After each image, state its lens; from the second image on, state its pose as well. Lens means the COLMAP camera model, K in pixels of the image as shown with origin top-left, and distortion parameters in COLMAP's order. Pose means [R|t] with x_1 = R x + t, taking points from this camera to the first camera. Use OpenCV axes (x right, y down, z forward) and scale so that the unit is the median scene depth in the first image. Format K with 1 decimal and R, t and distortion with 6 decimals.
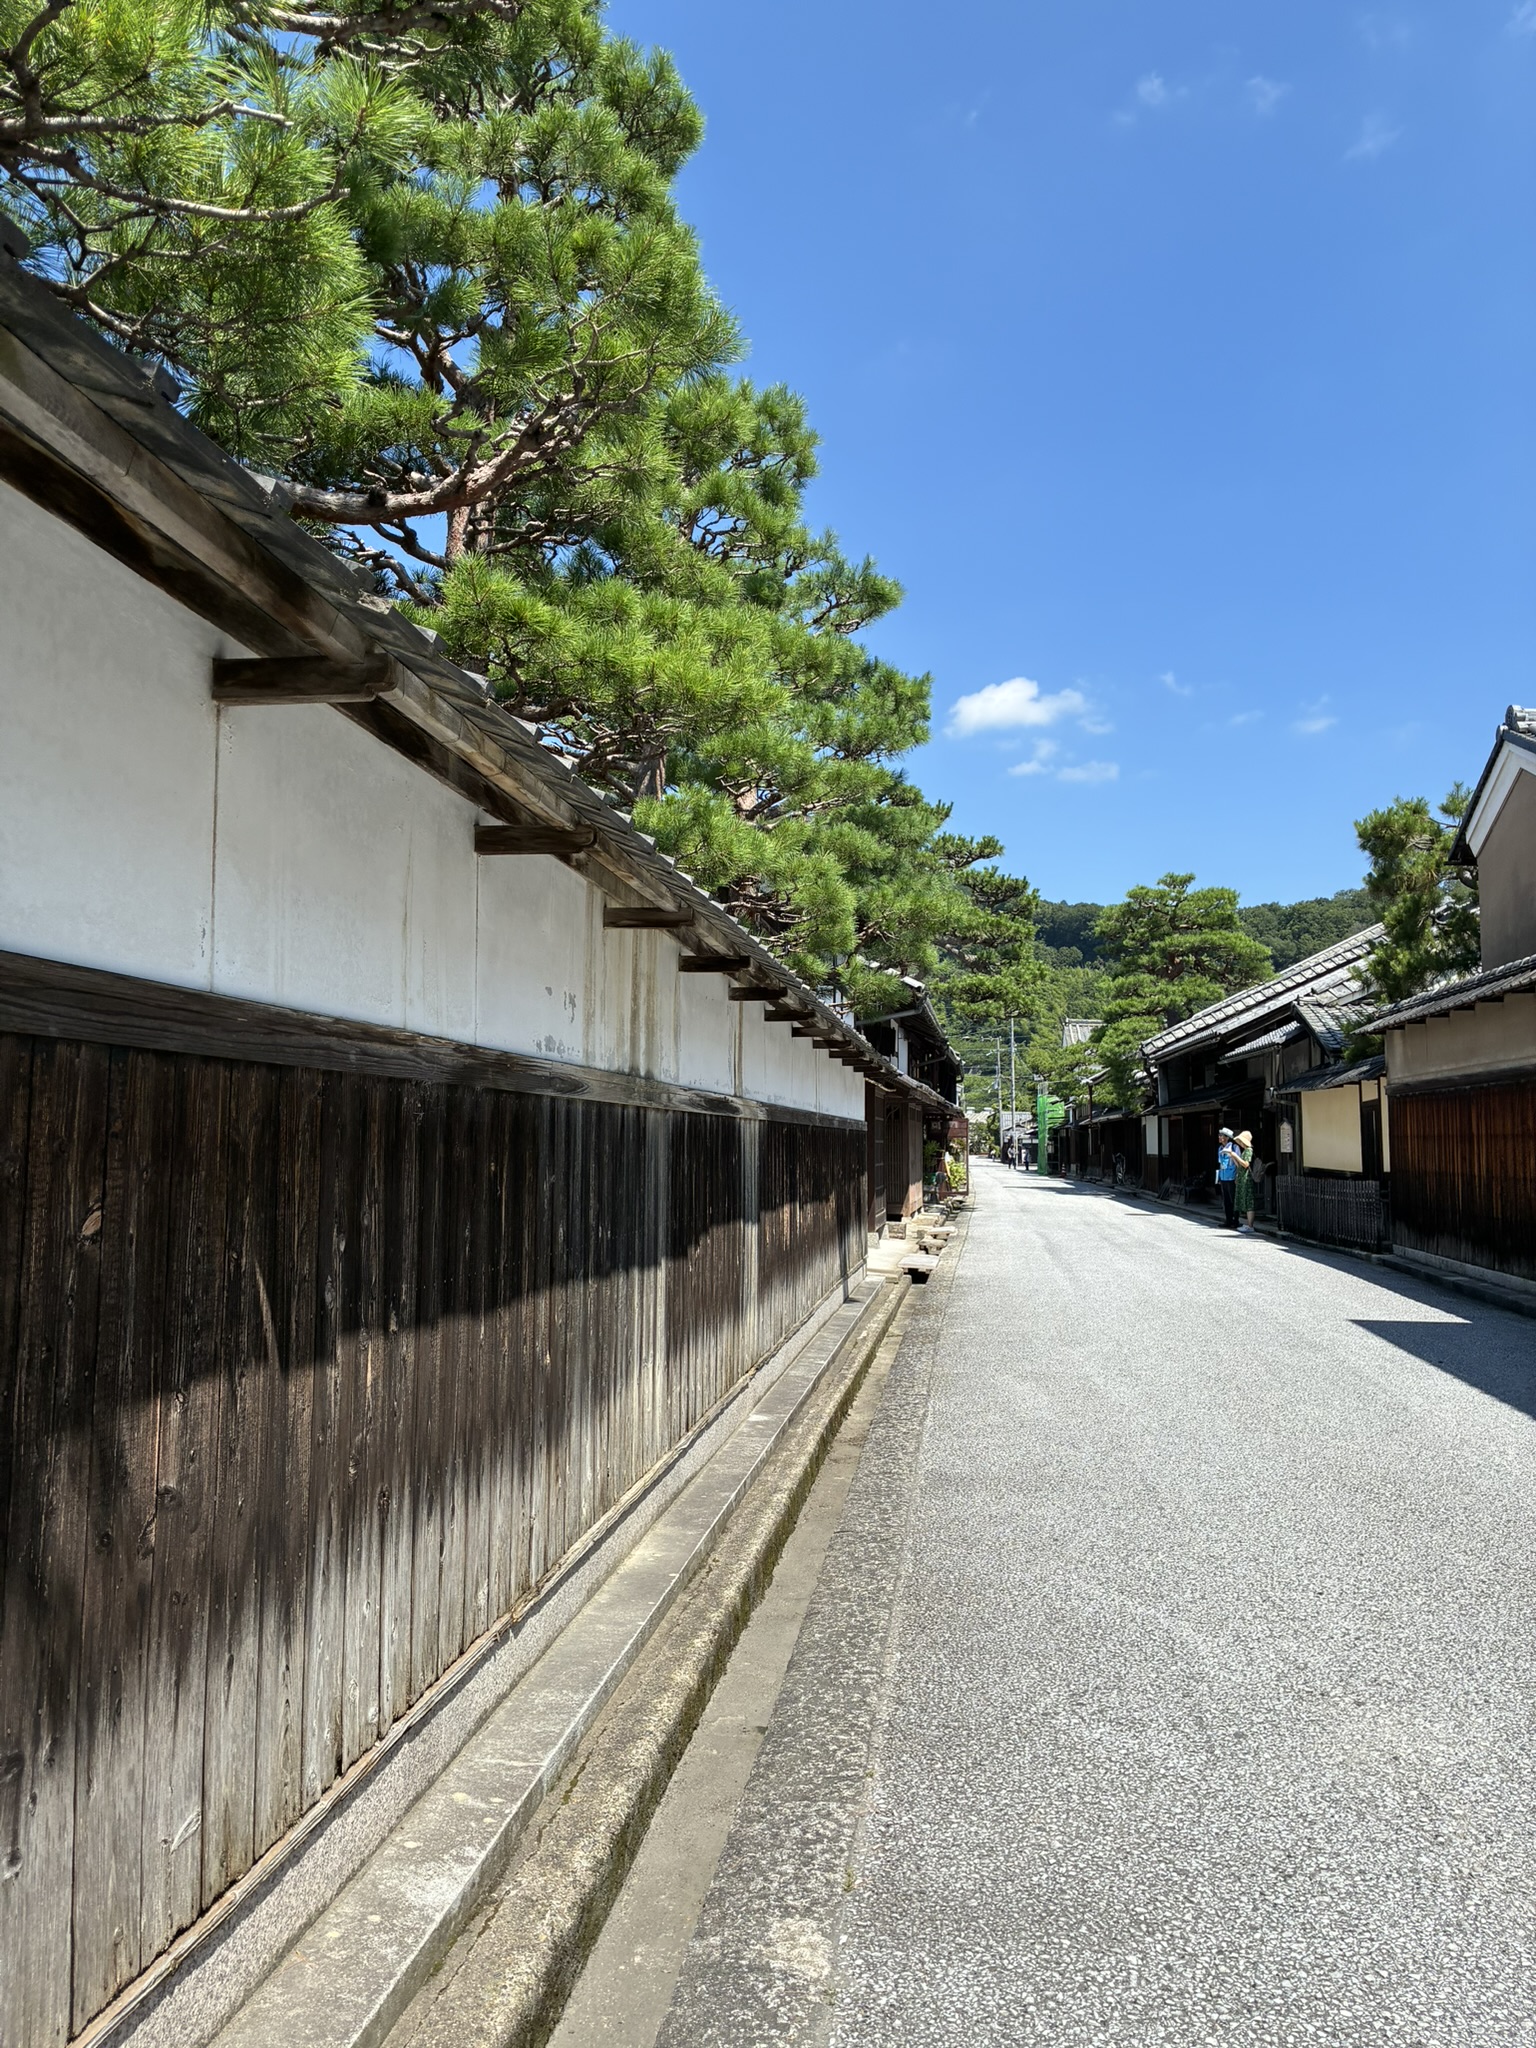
lens RADIAL K [[1557.6, 0, 768.0], [0, 1557.6, 1024.0], [0, 0, 1]] dist [-0.006488, -0.002813]
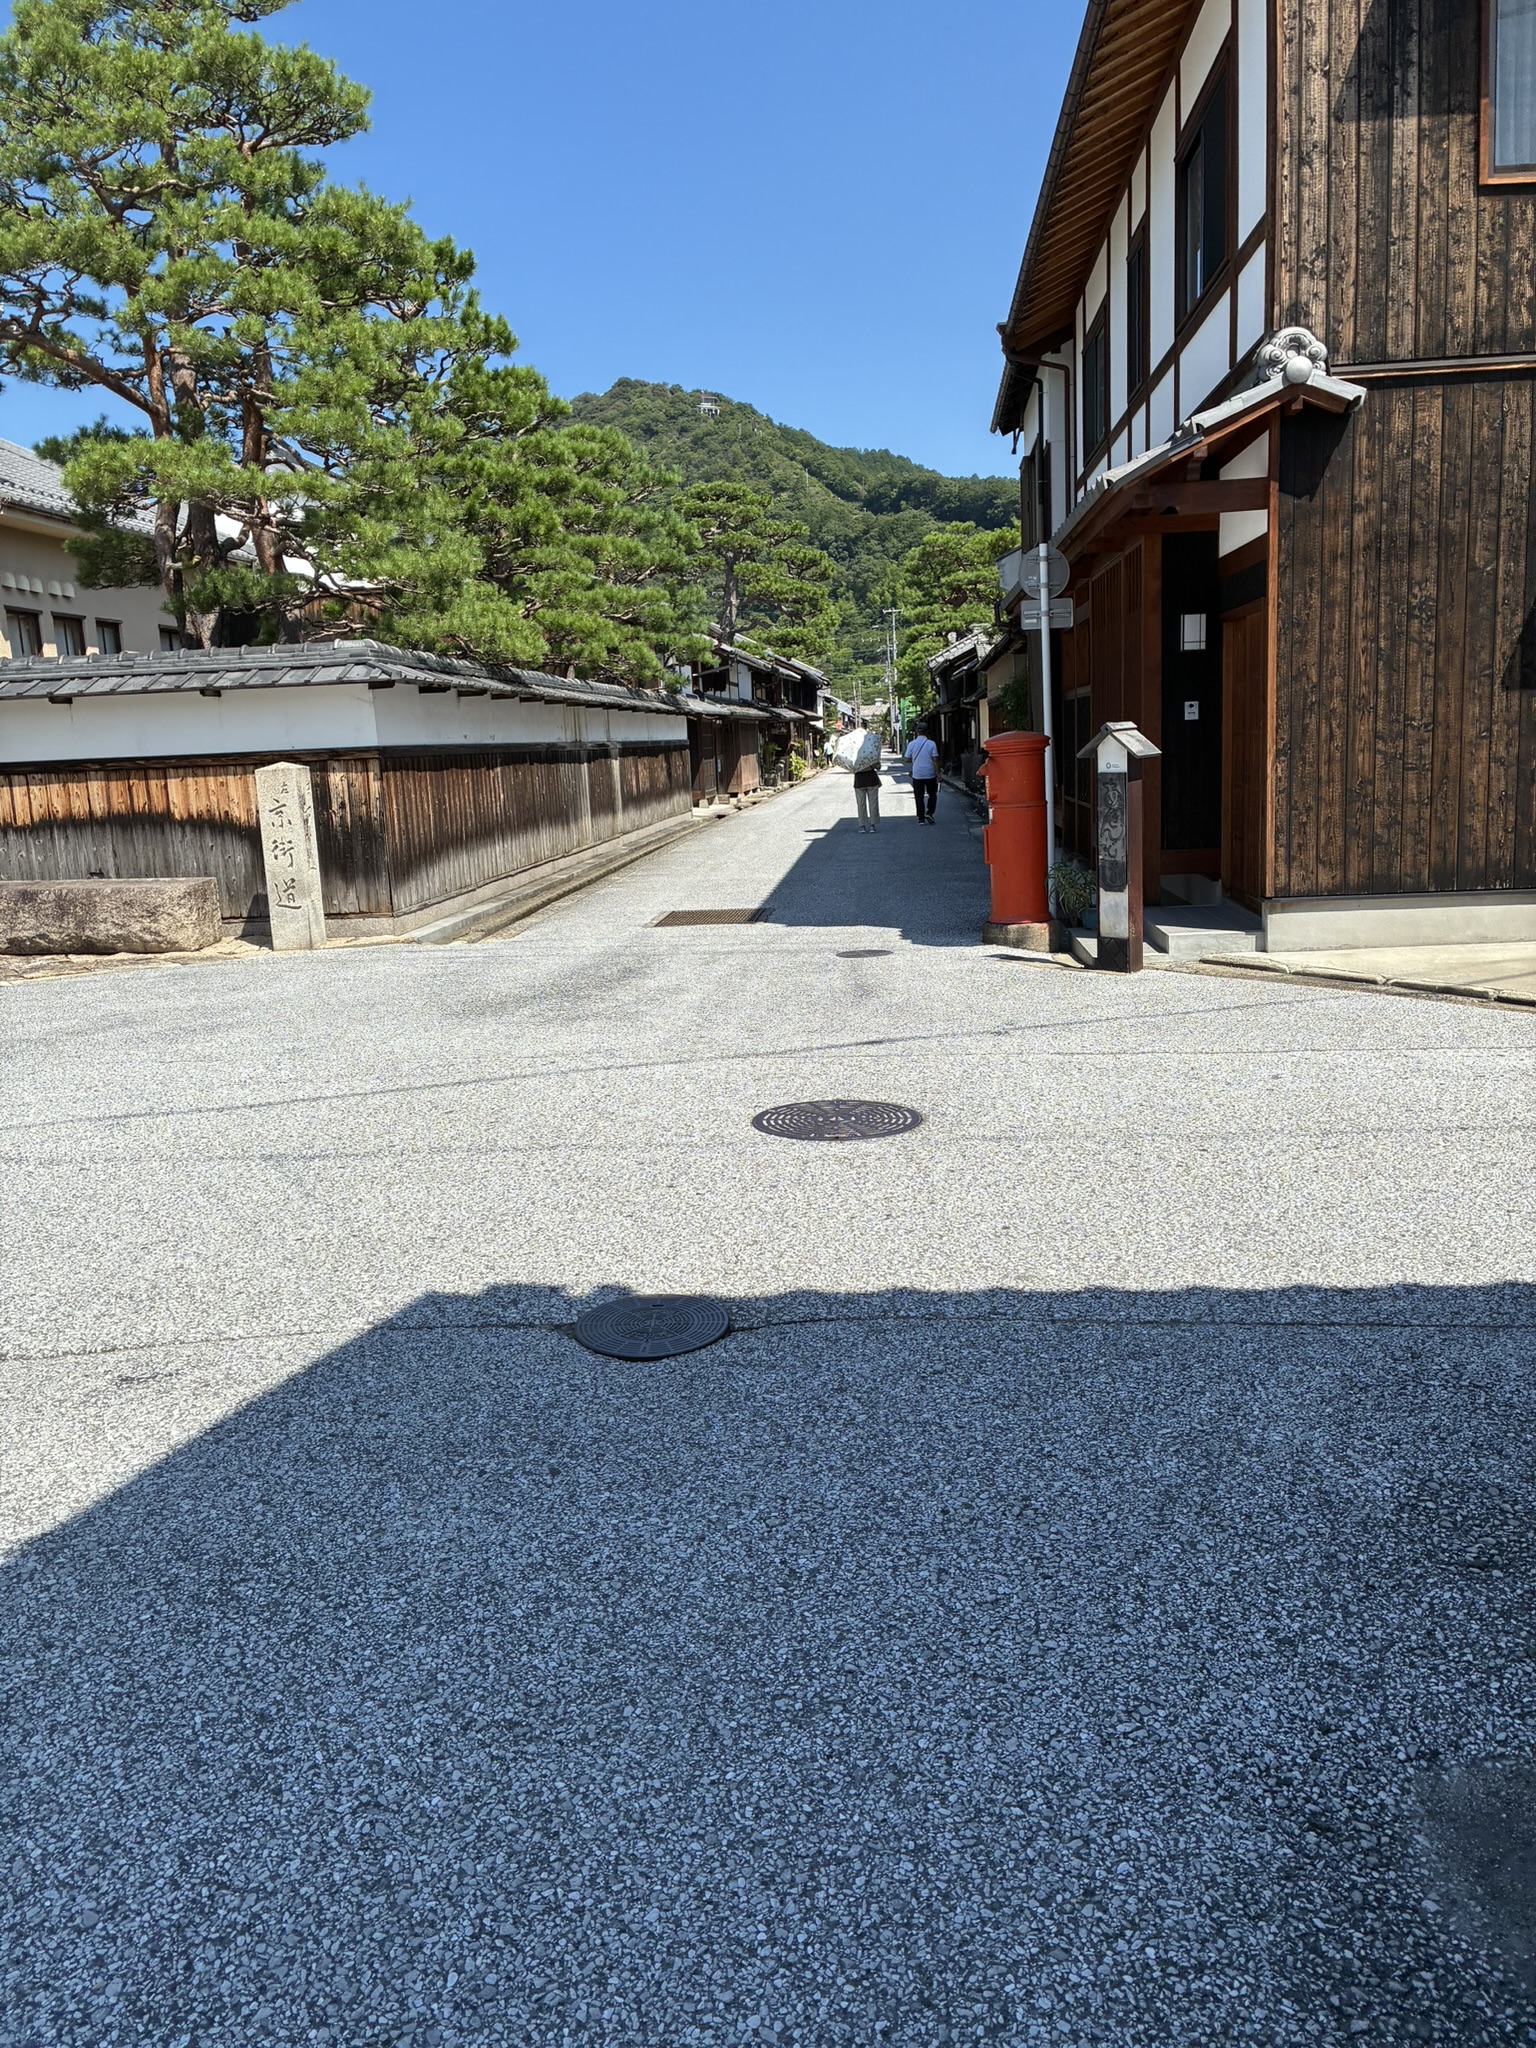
lens RADIAL K [[1557.6, 0, 768.0], [0, 1557.6, 1024.0], [0, 0, 1]] dist [-0.006488, -0.002813]
pose [[0.997286, -0.060395, 0.042115, 0.028048], [0.047734, 0.965834, 0.254726, -0.039155], [-0.056060, -0.252025, 0.966096, -0.454317]]
